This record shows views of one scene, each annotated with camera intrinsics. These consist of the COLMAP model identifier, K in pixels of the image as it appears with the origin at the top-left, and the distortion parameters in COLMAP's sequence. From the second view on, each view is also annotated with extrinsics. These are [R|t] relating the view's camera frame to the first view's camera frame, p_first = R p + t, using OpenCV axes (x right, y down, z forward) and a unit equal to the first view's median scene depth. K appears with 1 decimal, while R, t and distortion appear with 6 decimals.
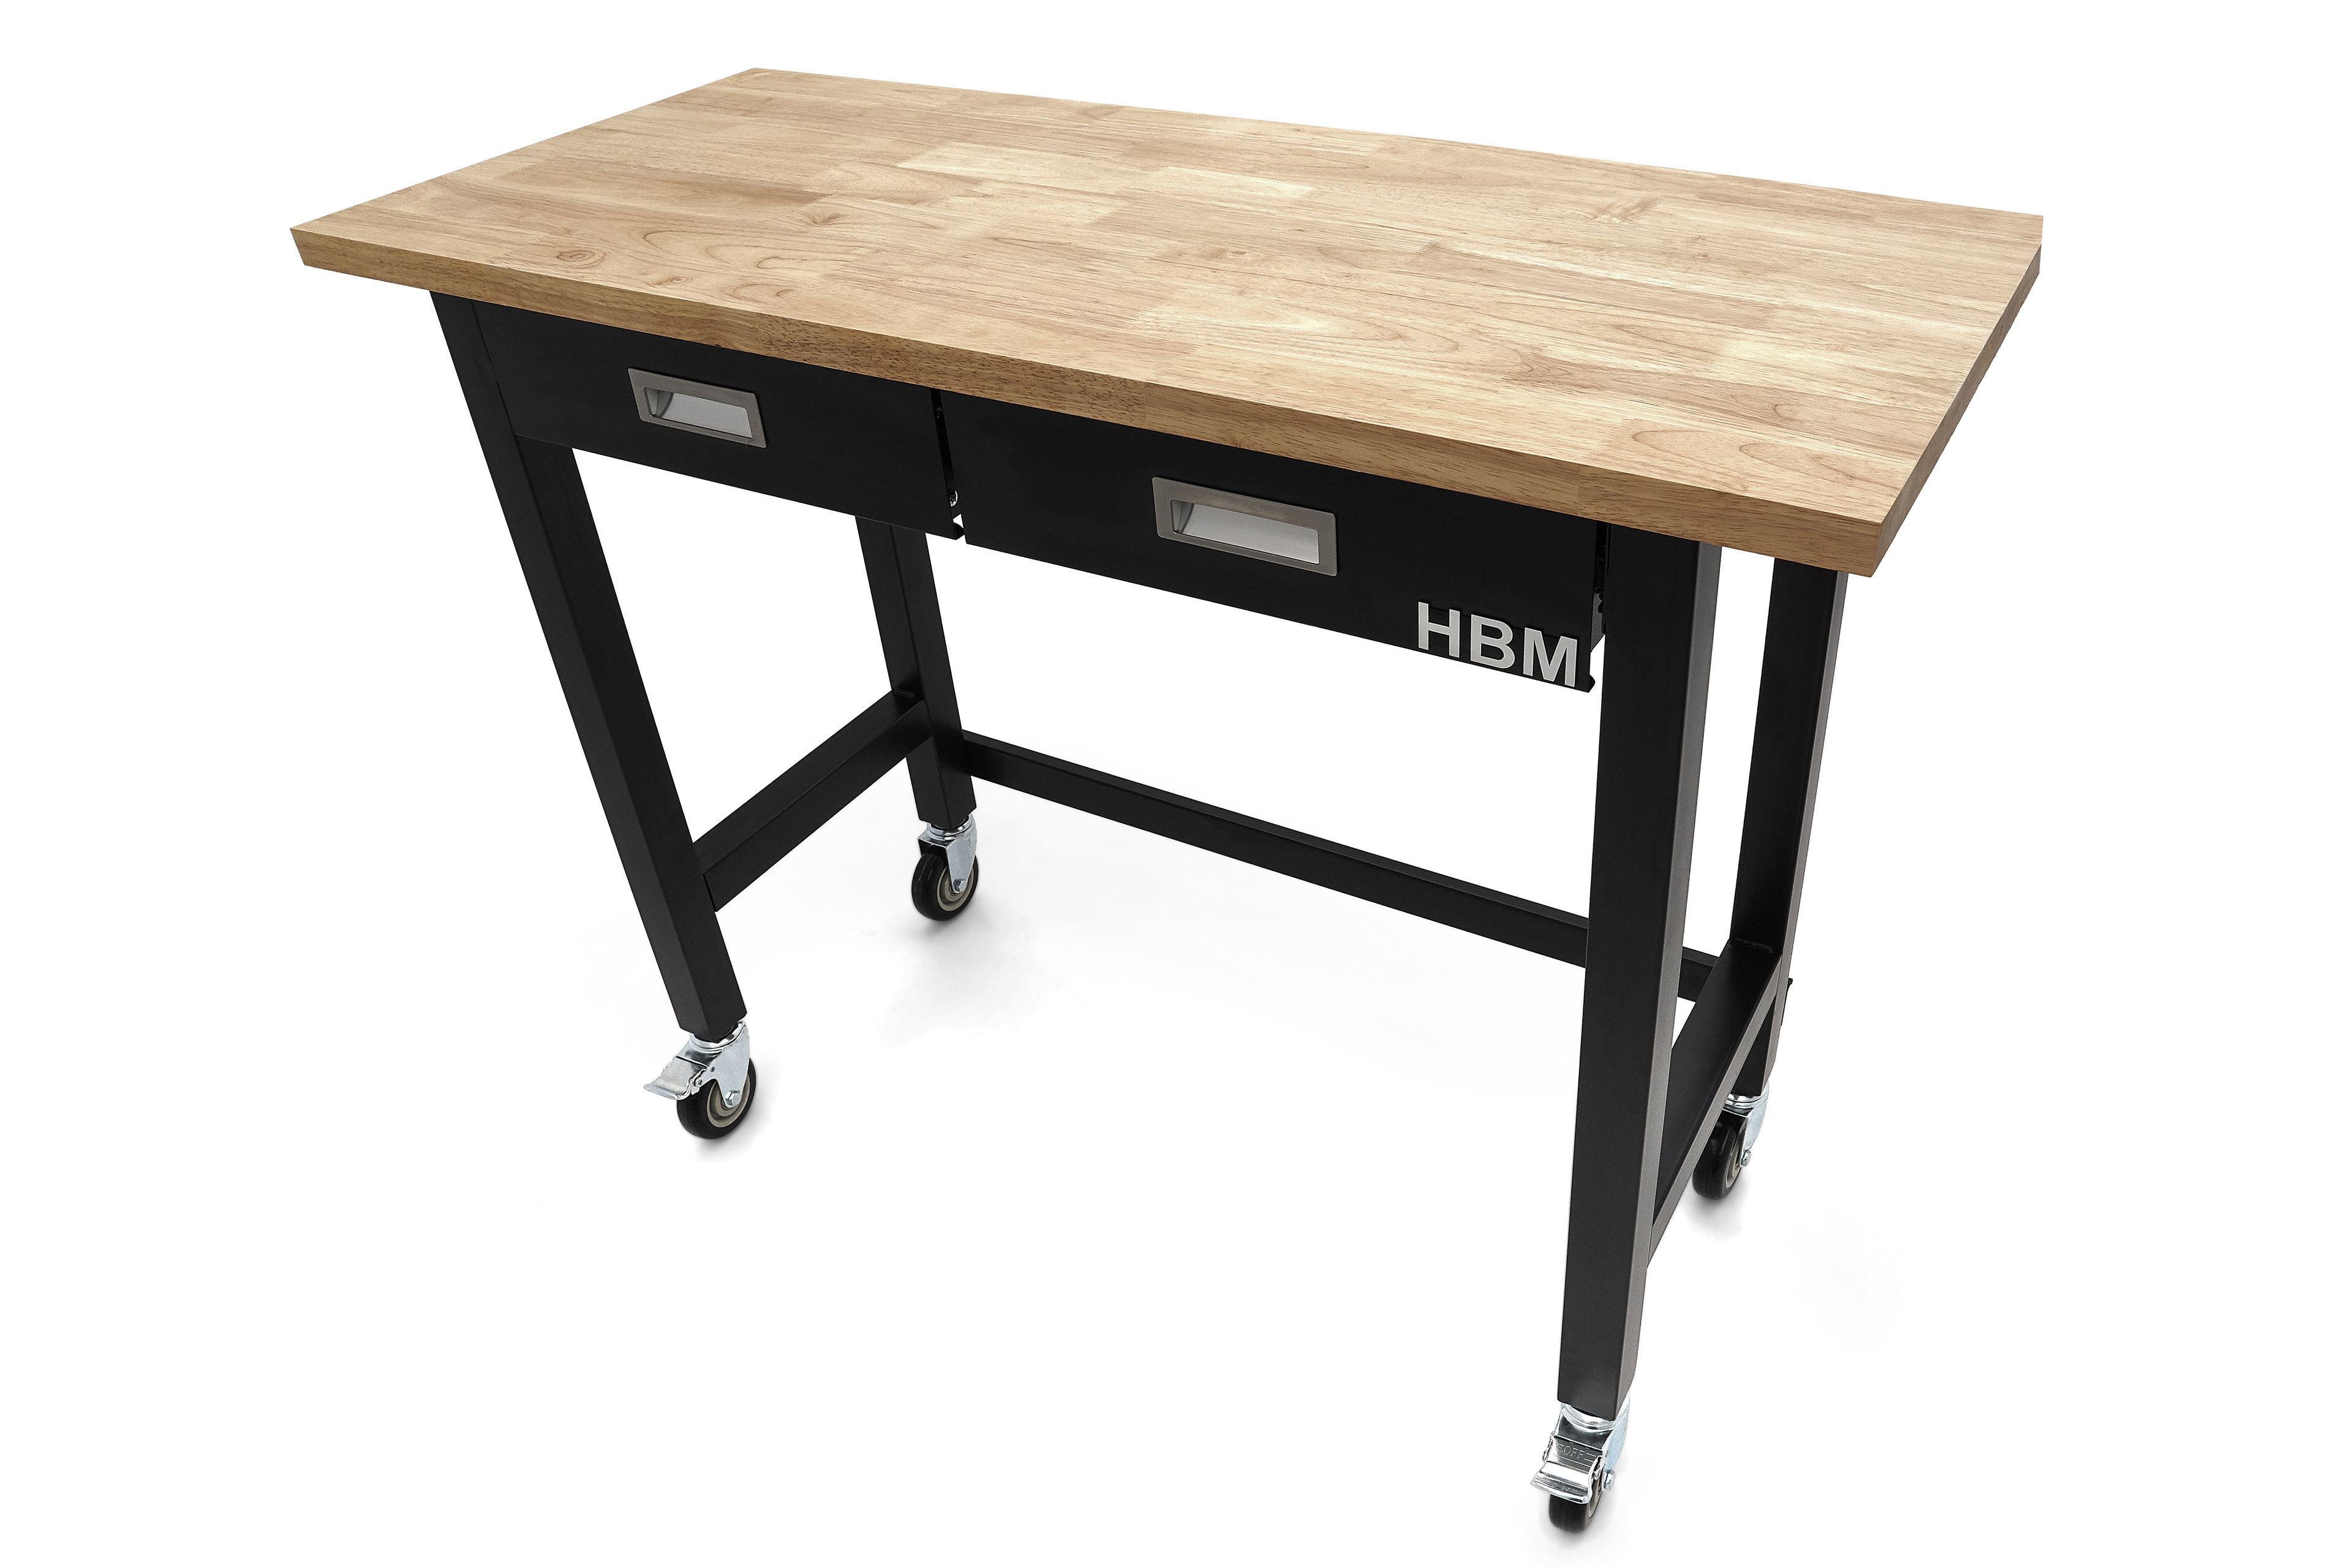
lens RADIAL K [[1824.8, 0, 1317.1], [0, 1824.8, 912.2], [0, 0, 1]] dist [-0.113219, 0.054986]
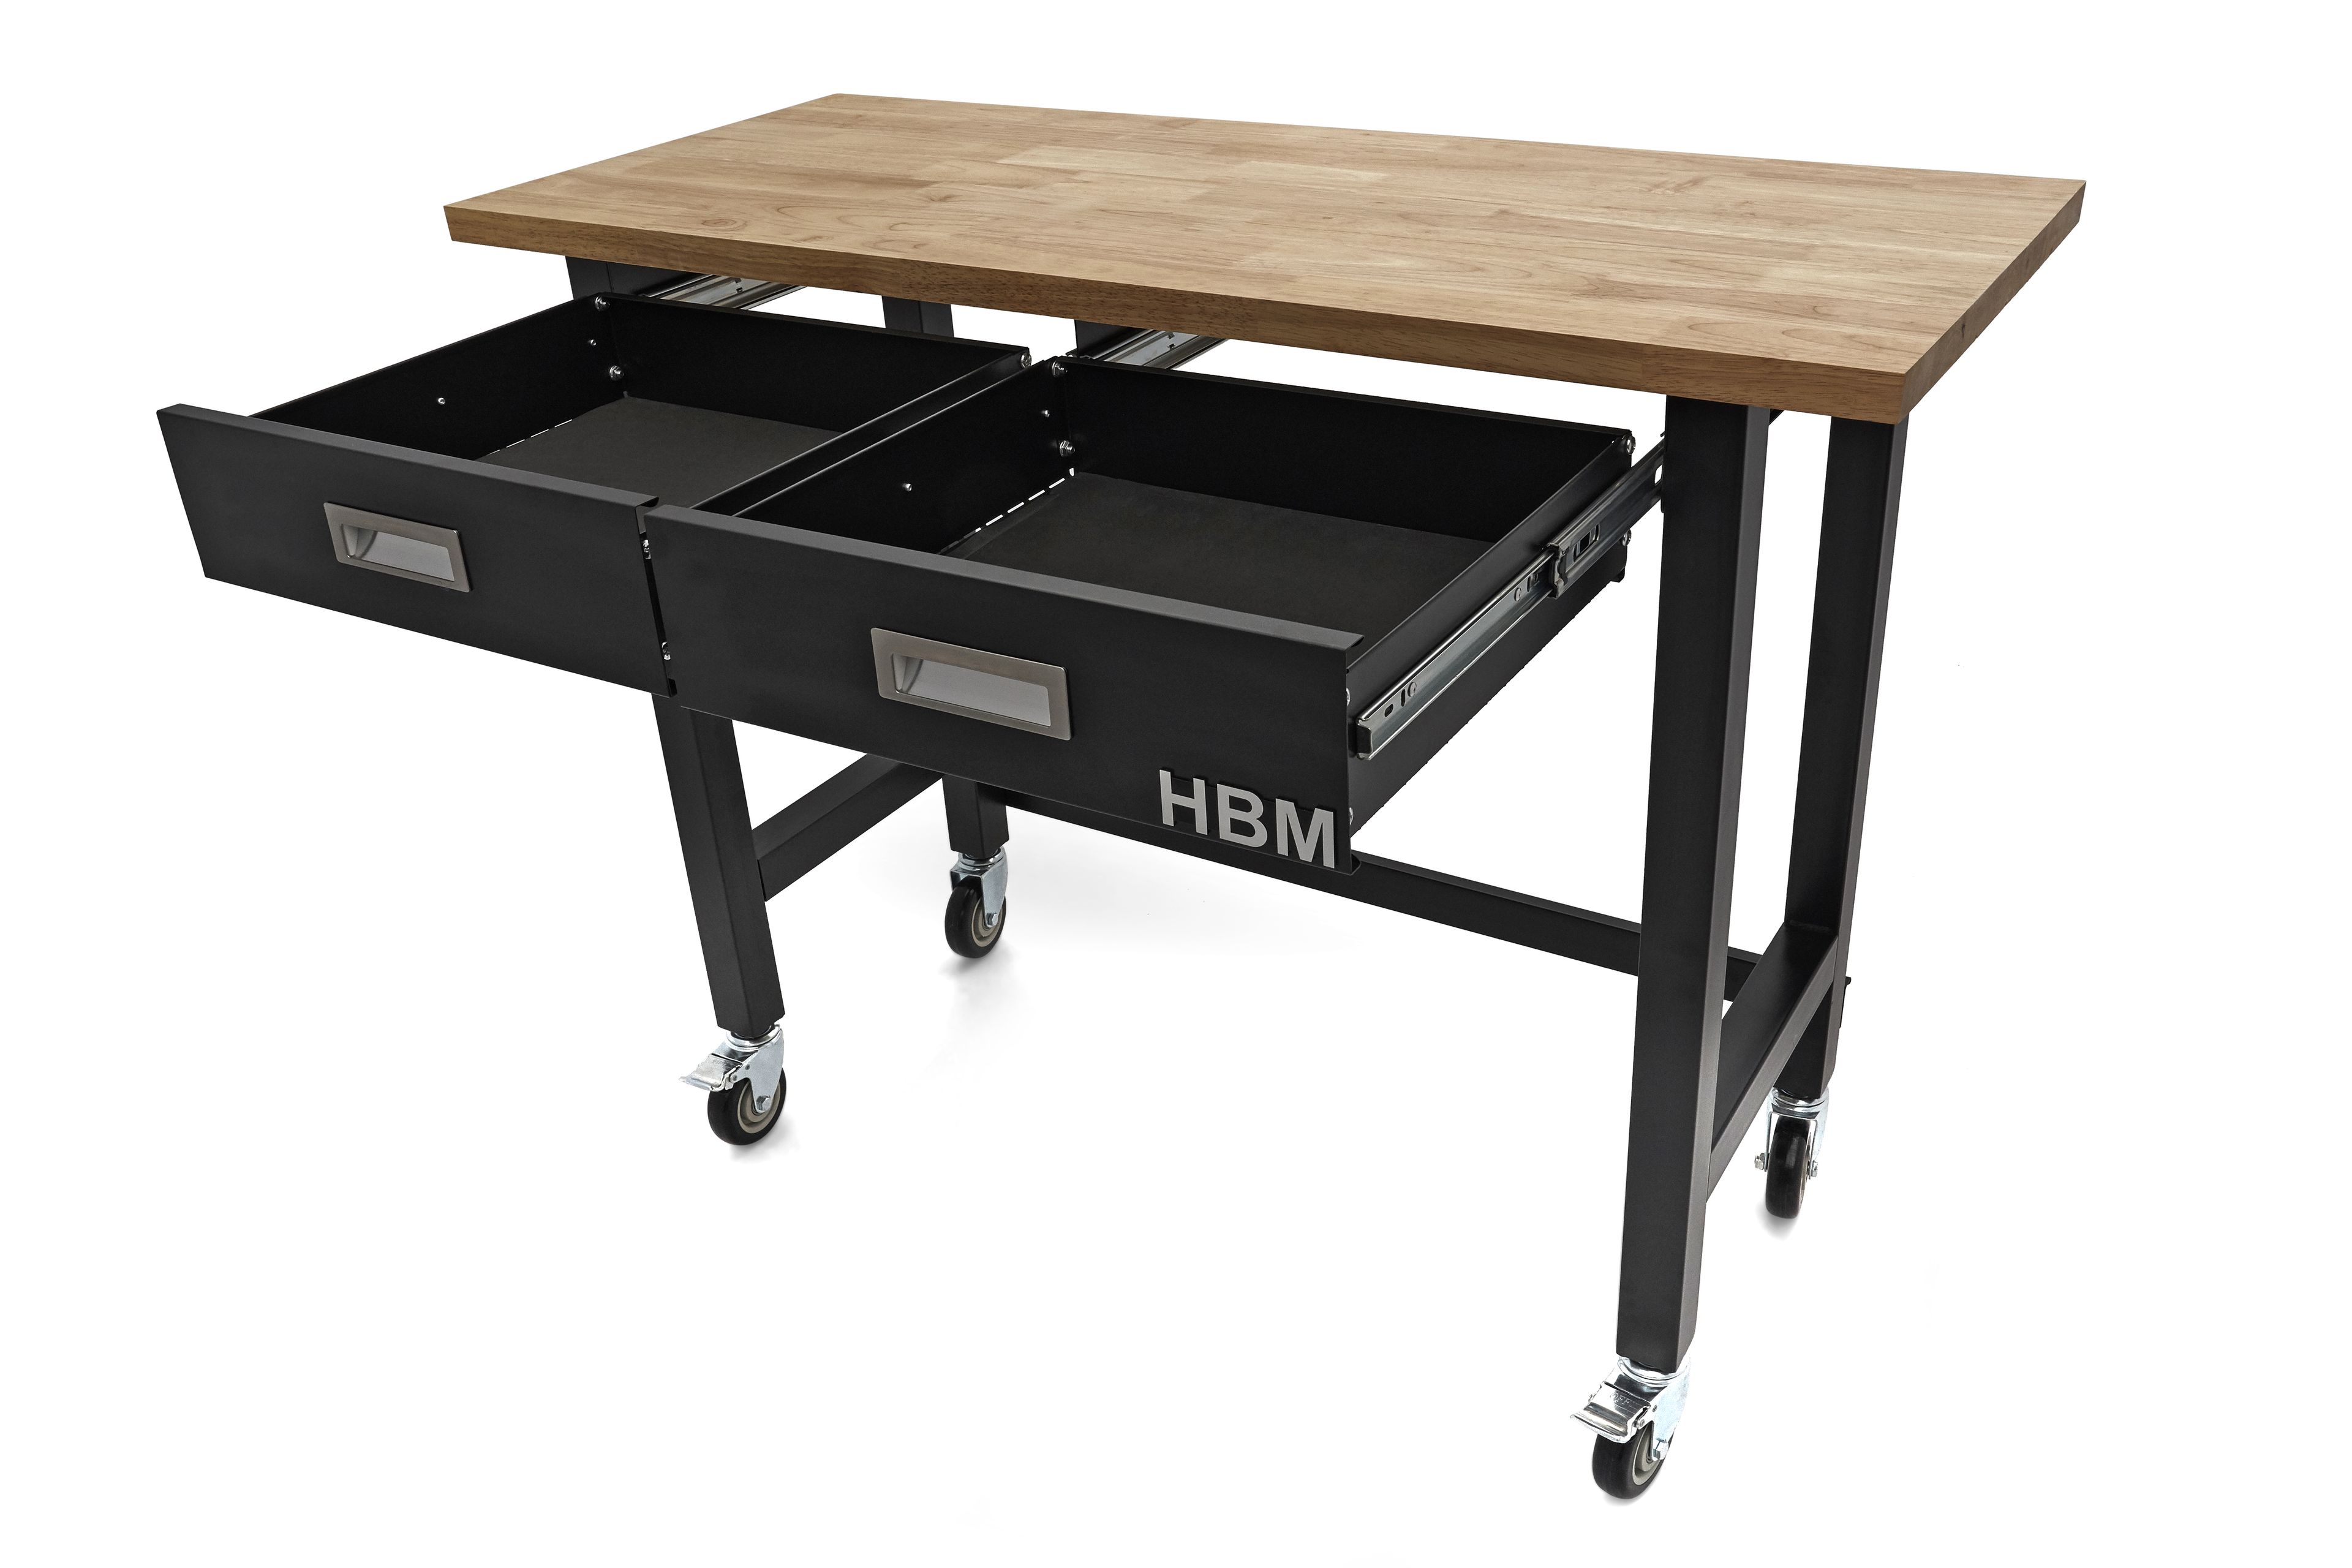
lens RADIAL K [[2218.9, 0, 1135.6], [0, 2218.9, 951.2], [0, 0, 1]] dist [-0.052023, 0.000000]
pose [[0.997567, 0.015253, -0.068031, -0.056936], [-0.023639, 0.991973, -0.124223, 0.235237], [0.065590, 0.125529, 0.989919, -0.275727]]
